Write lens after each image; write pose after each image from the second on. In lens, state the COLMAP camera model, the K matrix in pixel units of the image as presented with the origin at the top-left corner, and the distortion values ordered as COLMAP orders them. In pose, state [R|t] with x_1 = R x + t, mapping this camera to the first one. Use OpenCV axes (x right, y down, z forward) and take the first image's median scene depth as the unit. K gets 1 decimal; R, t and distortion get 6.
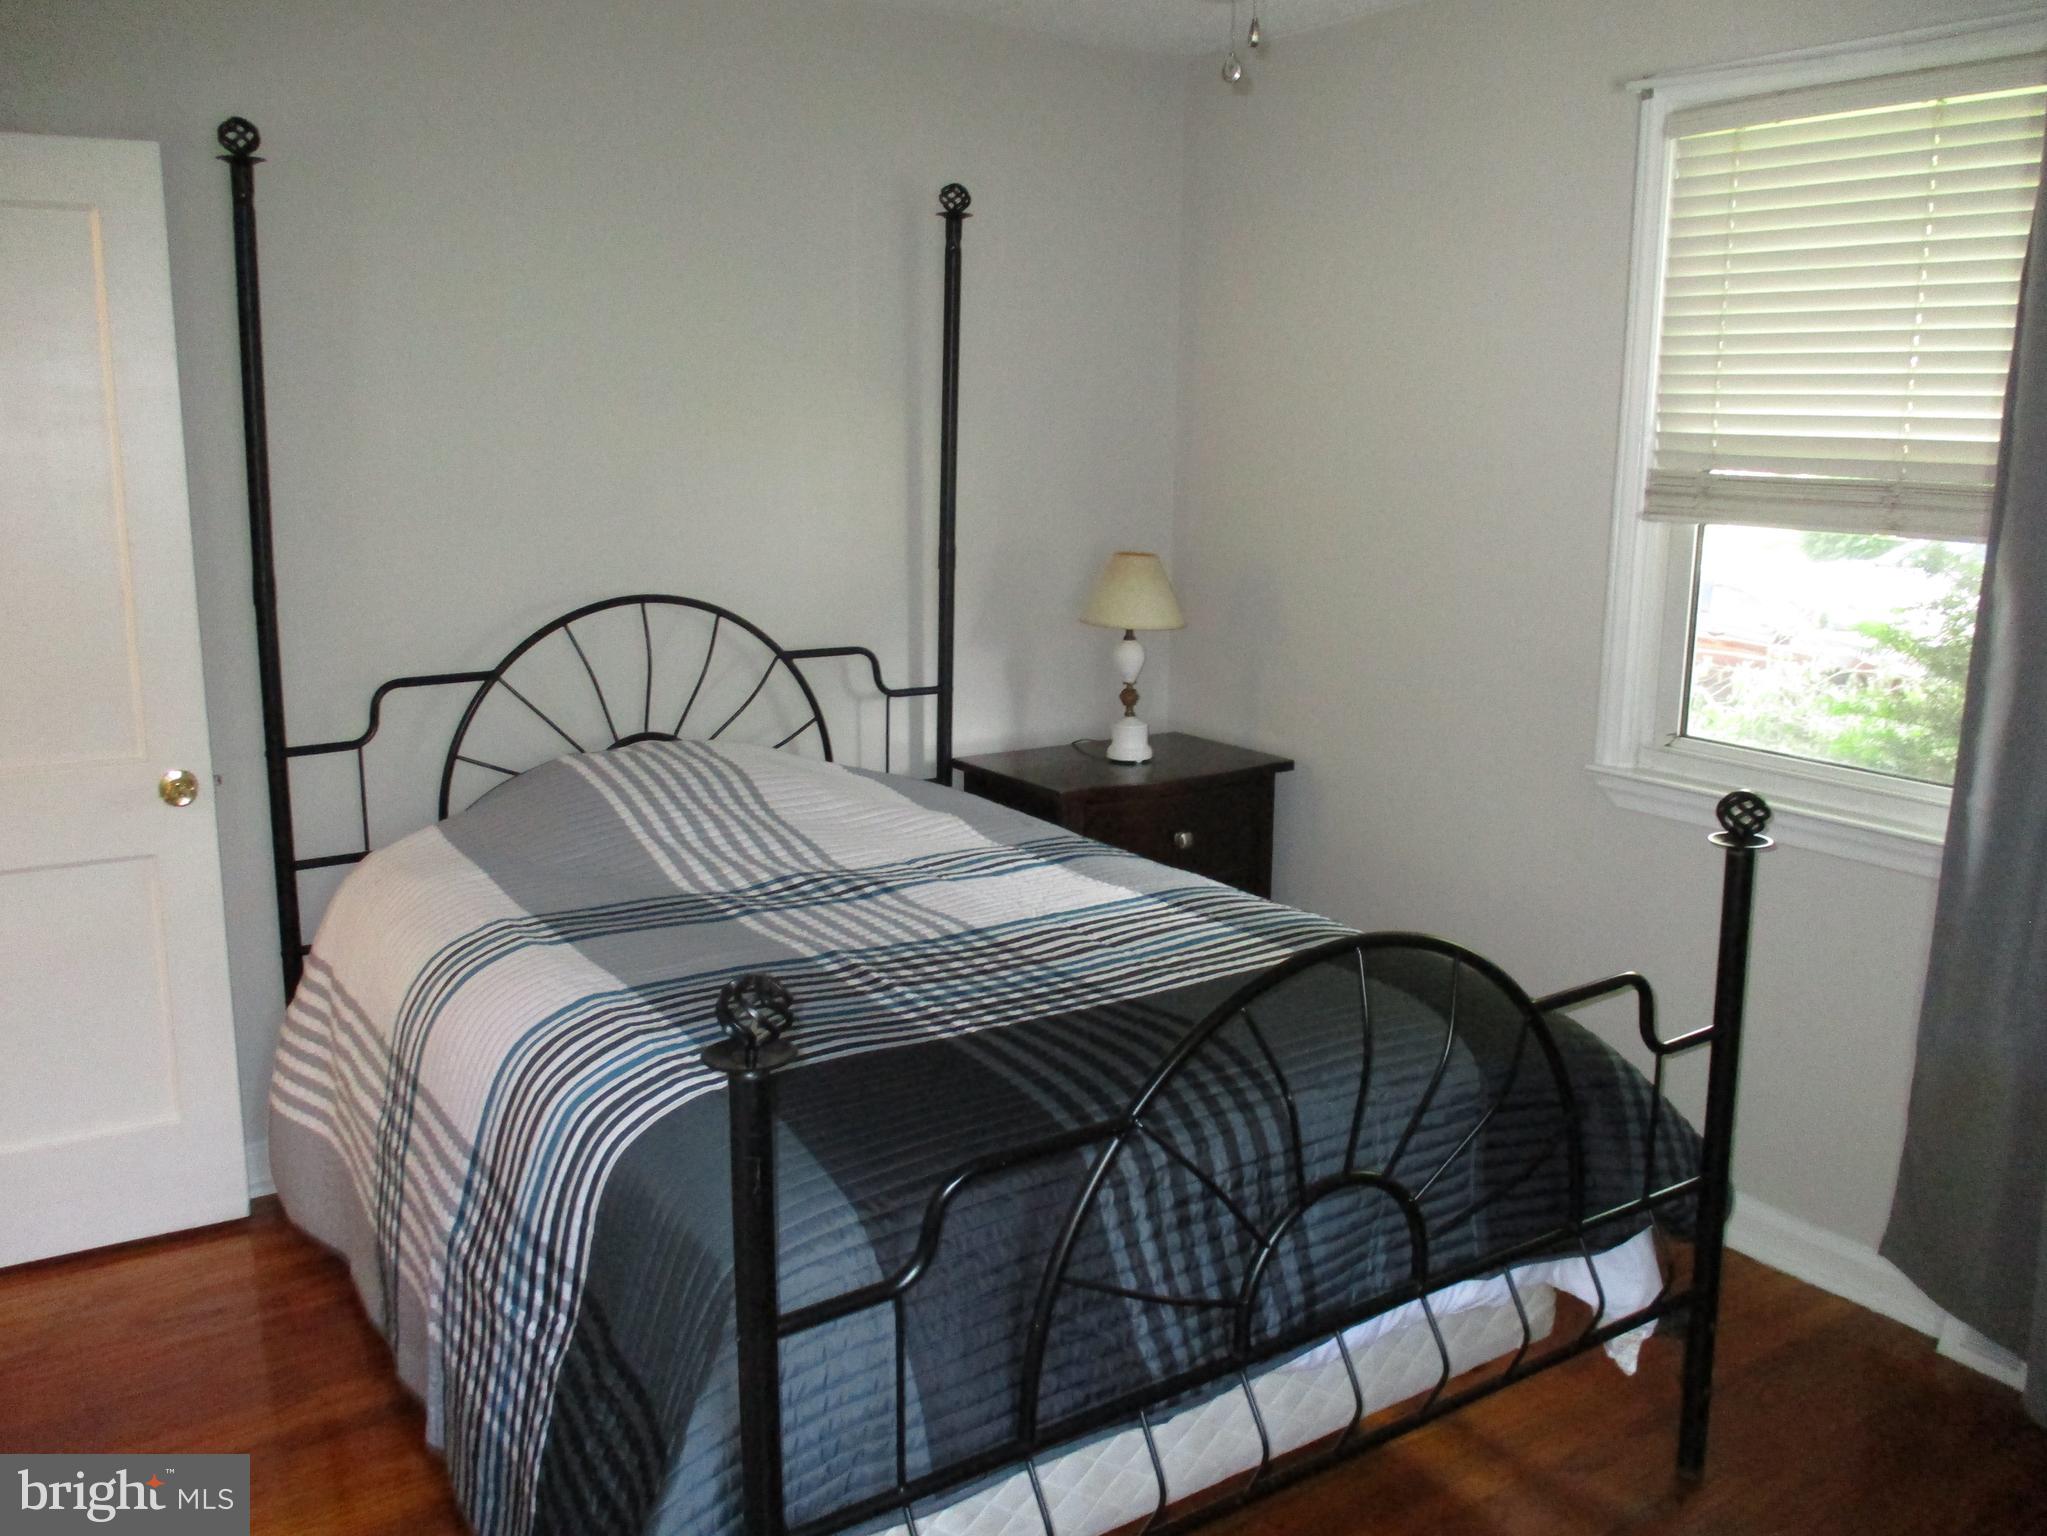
lens RADIAL K [[1713.9, 0, 1026.3], [0, 1713.9, 749.5], [0, 0, 1]] dist [-0.033155, 0.020658]
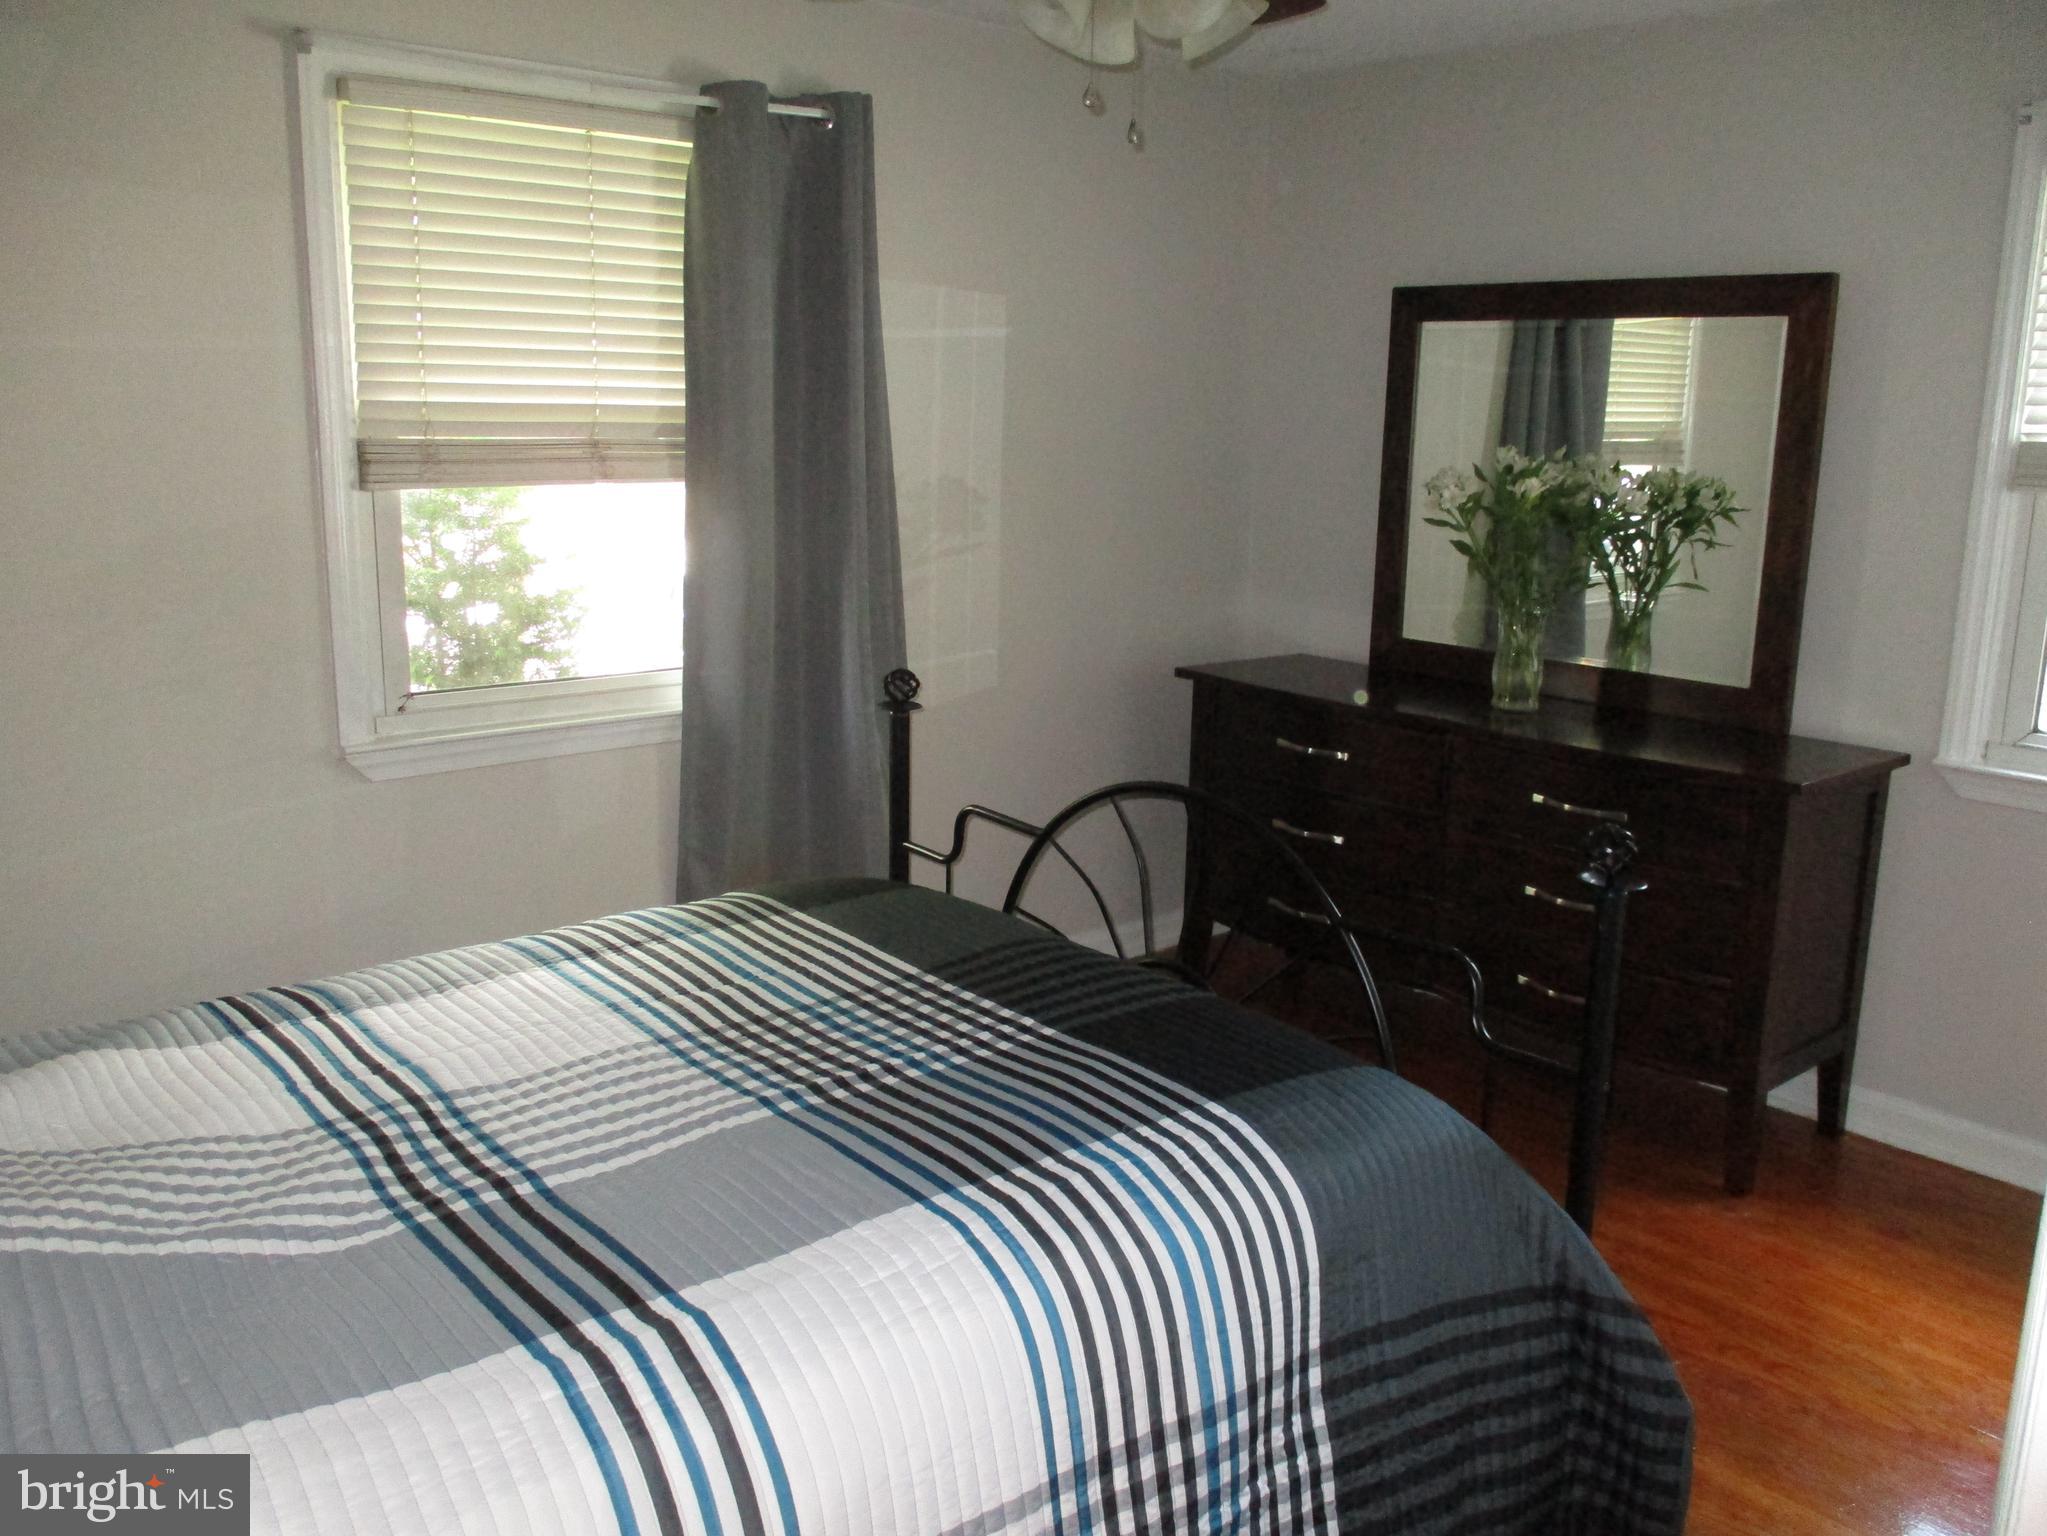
lens RADIAL K [[1713.9, 0, 1026.3], [0, 1713.9, 749.5], [0, 0, 1]] dist [-0.033155, 0.020658]
pose [[-0.107621, -0.216867, 0.970251, -0.737788], [0.170894, 0.957358, 0.232941, -0.170130], [-0.979394, 0.190879, -0.065970, 0.786100]]
